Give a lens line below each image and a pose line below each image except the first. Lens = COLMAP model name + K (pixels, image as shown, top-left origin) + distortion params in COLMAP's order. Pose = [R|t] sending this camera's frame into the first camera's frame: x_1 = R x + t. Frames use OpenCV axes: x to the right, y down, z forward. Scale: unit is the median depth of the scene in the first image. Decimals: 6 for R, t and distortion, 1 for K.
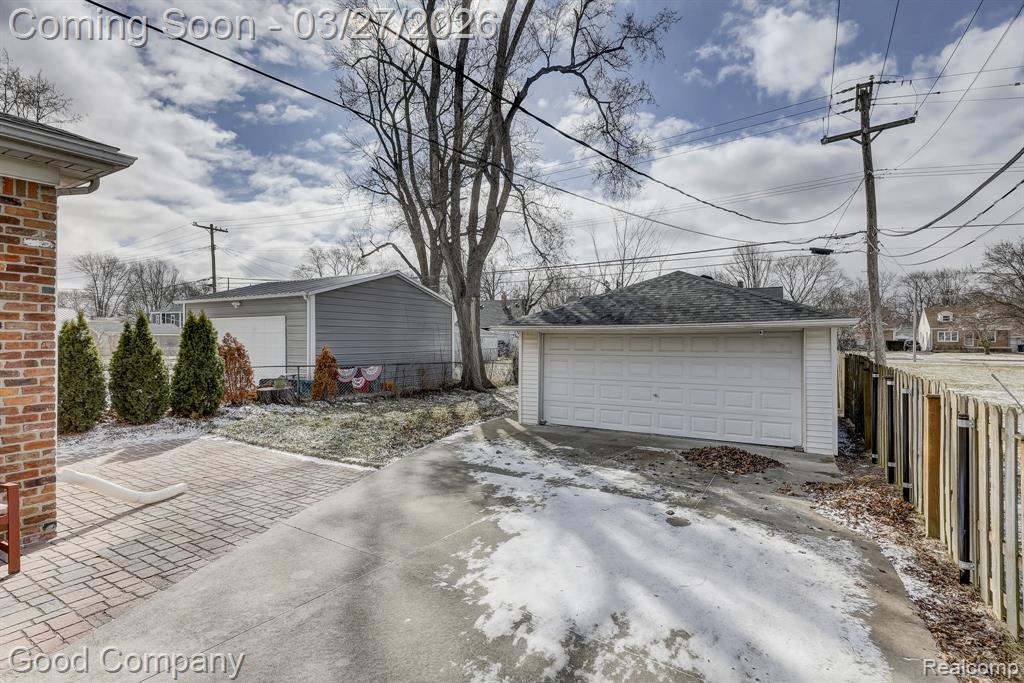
lens RADIAL K [[494.7, 0, 490.7], [0, 494.7, 339.0], [0, 0, 1]] dist [0.000494, 0.000209]
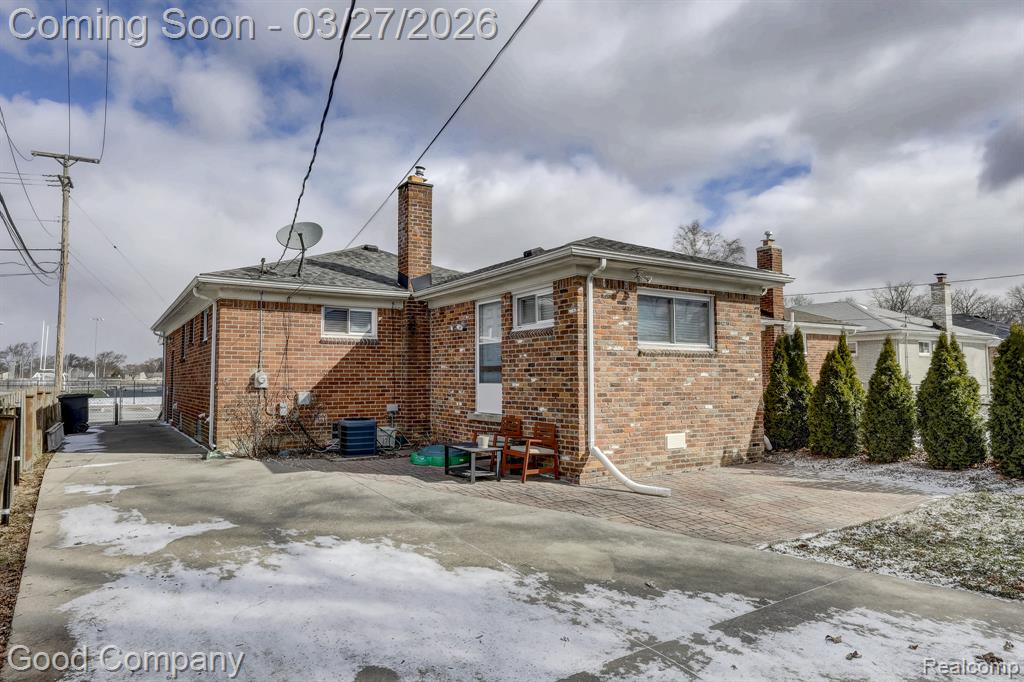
lens RADIAL K [[629.3, 0, 531.6], [0, 629.3, 338.3], [0, 0, 1]] dist [0.001507, -0.000272]
pose [[-0.399289, -0.053124, -0.915285, 0.879445], [0.001909, 0.998270, -0.058773, 0.026007], [0.916823, -0.025214, -0.398496, 1.304785]]
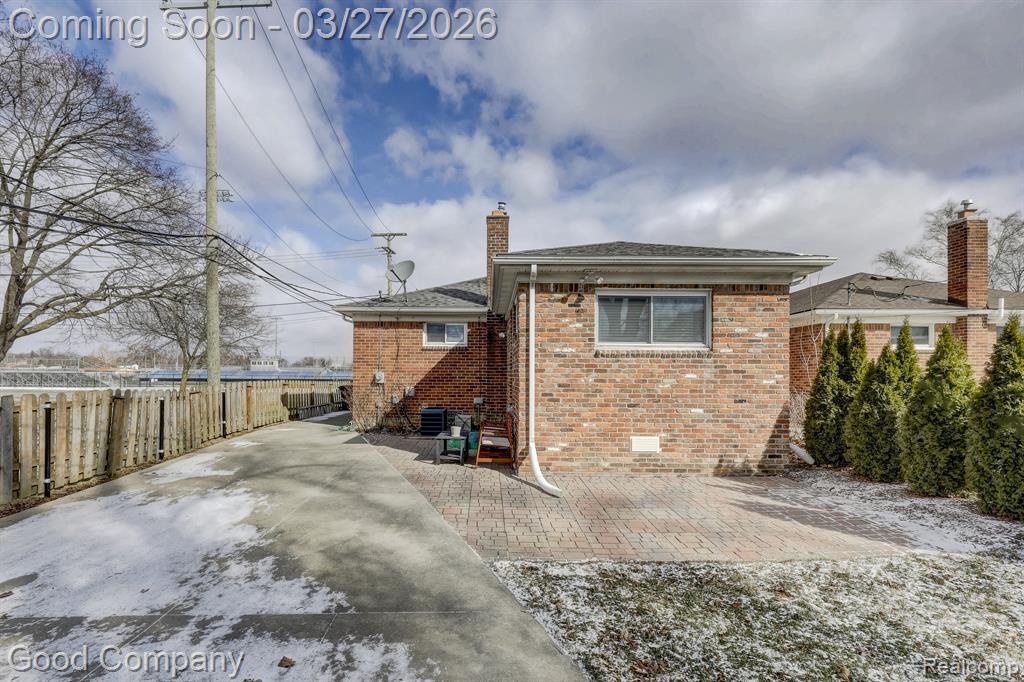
lens RADIAL K [[501.9, 0, 496.6], [0, 501.9, 372.7], [0, 0, 1]] dist [0.000226, 0.000564]
pose [[-0.839013, -0.004491, -0.544092, 0.151463], [-0.003605, 0.999990, -0.002696, 0.021059], [0.544099, -0.000300, -0.839021, 1.909181]]
